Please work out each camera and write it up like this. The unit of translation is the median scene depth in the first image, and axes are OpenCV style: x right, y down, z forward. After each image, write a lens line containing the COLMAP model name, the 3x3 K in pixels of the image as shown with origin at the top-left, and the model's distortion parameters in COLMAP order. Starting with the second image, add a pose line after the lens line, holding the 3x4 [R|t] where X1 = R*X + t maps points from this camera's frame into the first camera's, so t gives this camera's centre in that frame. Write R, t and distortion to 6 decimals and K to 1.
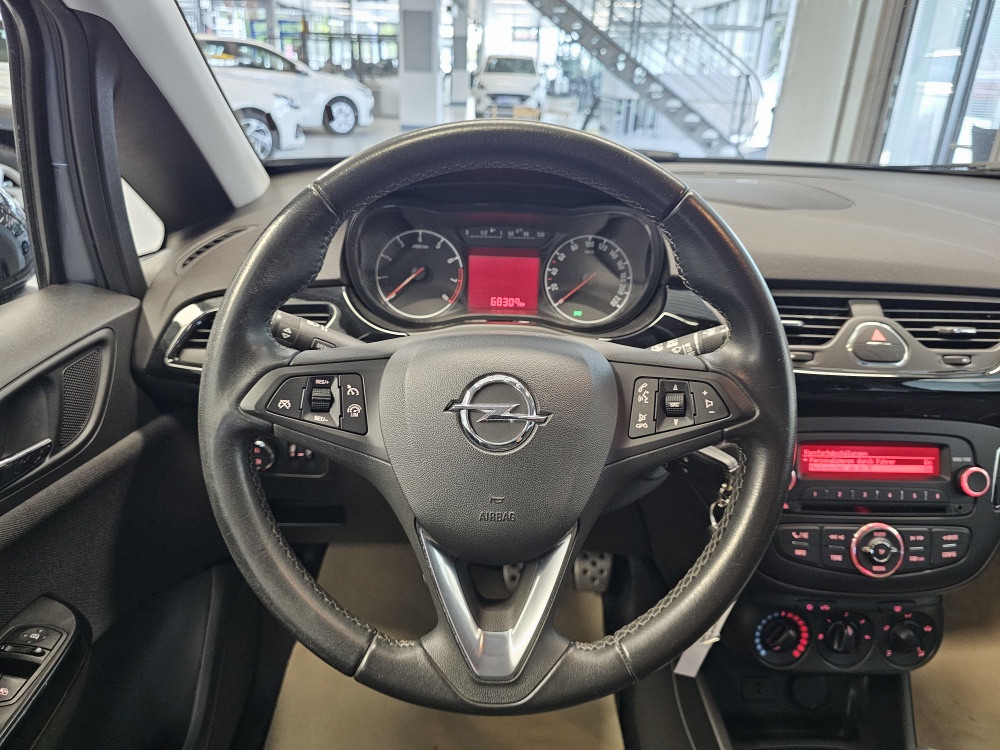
lens RADIAL K [[682.2, 0, 501.0], [0, 682.2, 373.0], [0, 0, 1]] dist [0.035130, -0.047300]
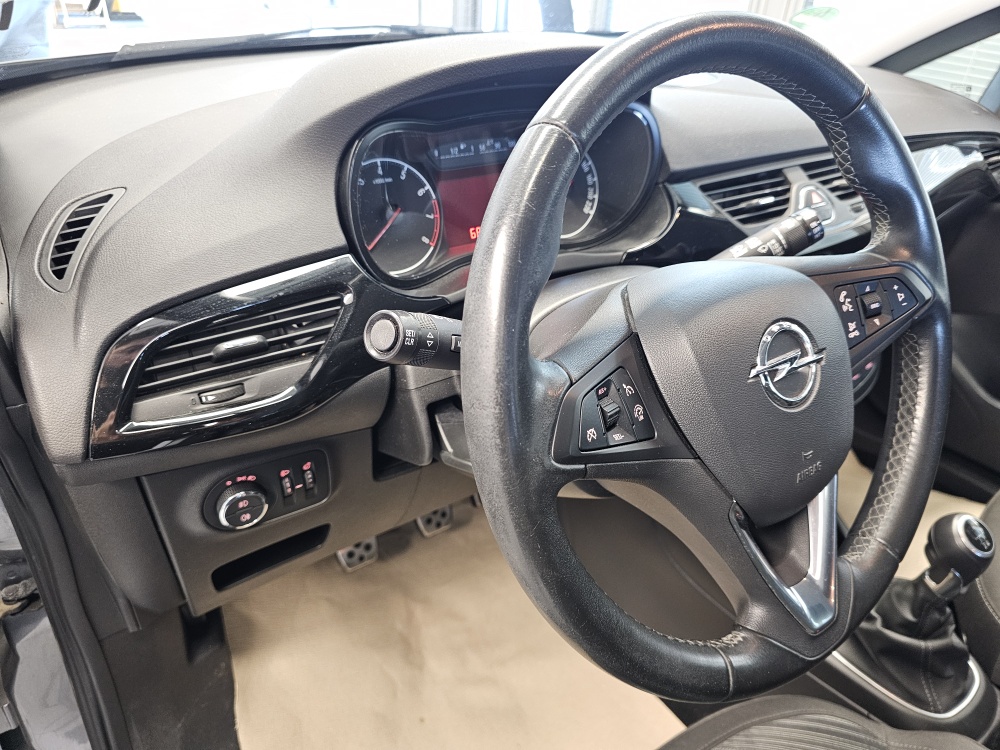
lens RADIAL K [[682.2, 0, 488.9], [0, 682.2, 371.7], [0, 0, 1]] dist [0.035130, -0.047300]
pose [[0.822248, -0.293979, 0.487324, -0.524234], [0.207709, 0.952208, 0.223958, -0.146636], [-0.529872, -0.082927, 0.844013, 0.311570]]
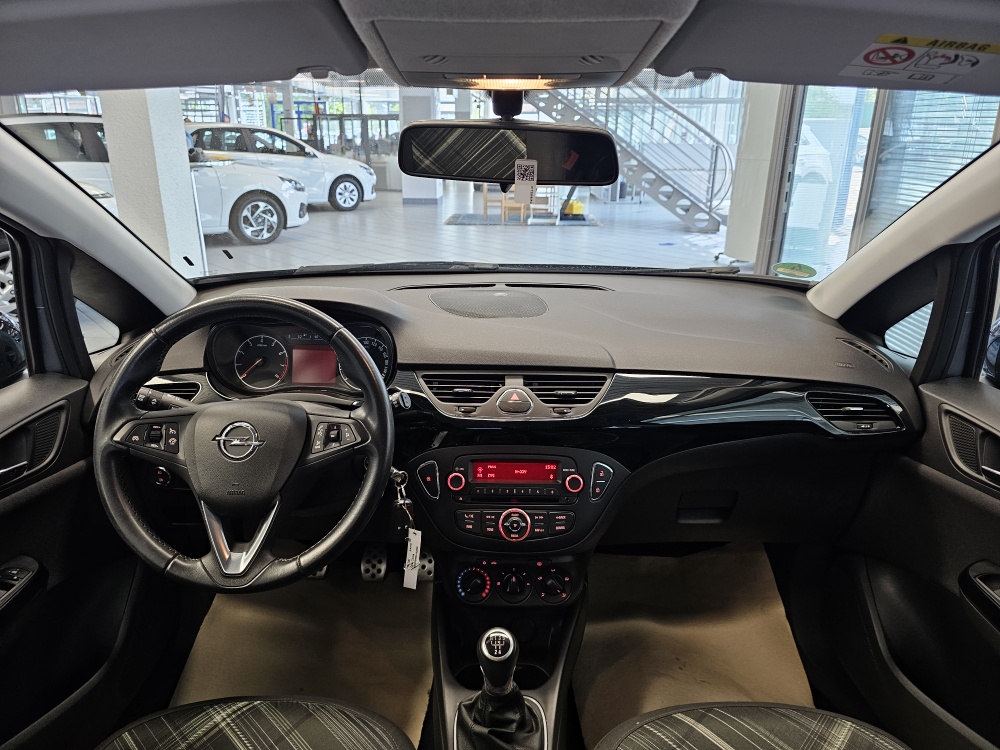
lens RADIAL K [[682.2, 0, 504.6], [0, 682.2, 381.8], [0, 0, 1]] dist [0.035130, -0.047300]
pose [[0.999503, -0.016579, -0.026812, 0.571943], [0.014665, 0.997436, -0.070039, 0.025946], [0.027905, 0.069611, 0.997184, -0.684592]]
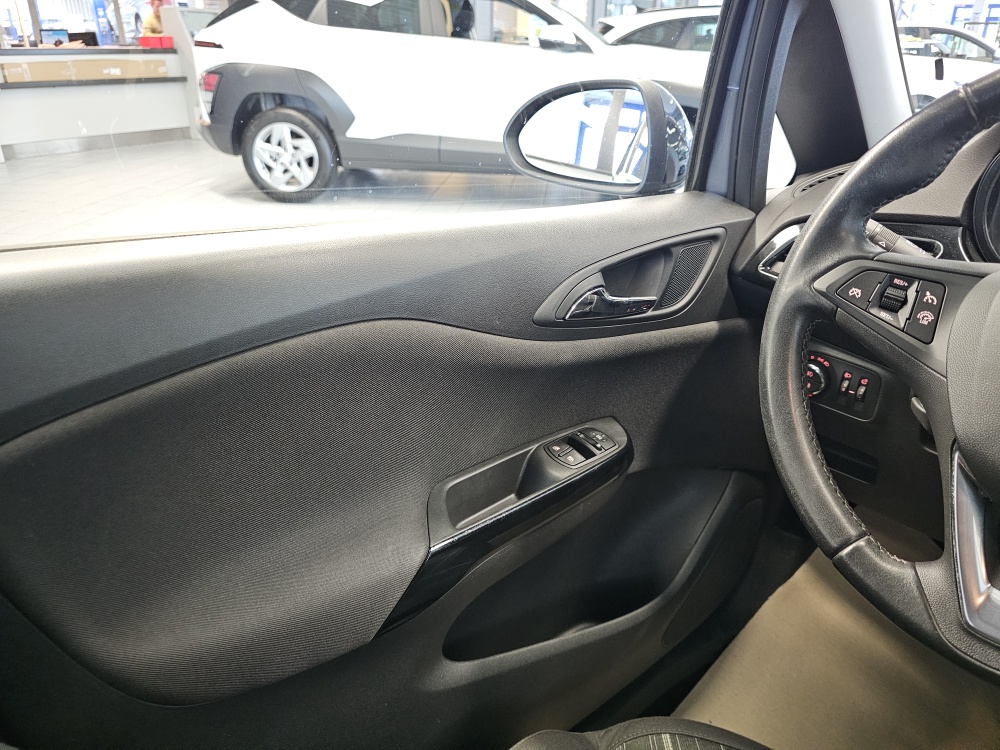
lens RADIAL K [[682.2, 0, 502.3], [0, 682.2, 361.1], [0, 0, 1]] dist [0.035130, -0.047300]
pose [[0.660440, 0.284216, -0.695010, 0.060481], [-0.289463, 0.950424, 0.113600, 0.127296], [0.692842, 0.126154, 0.709969, -0.073035]]
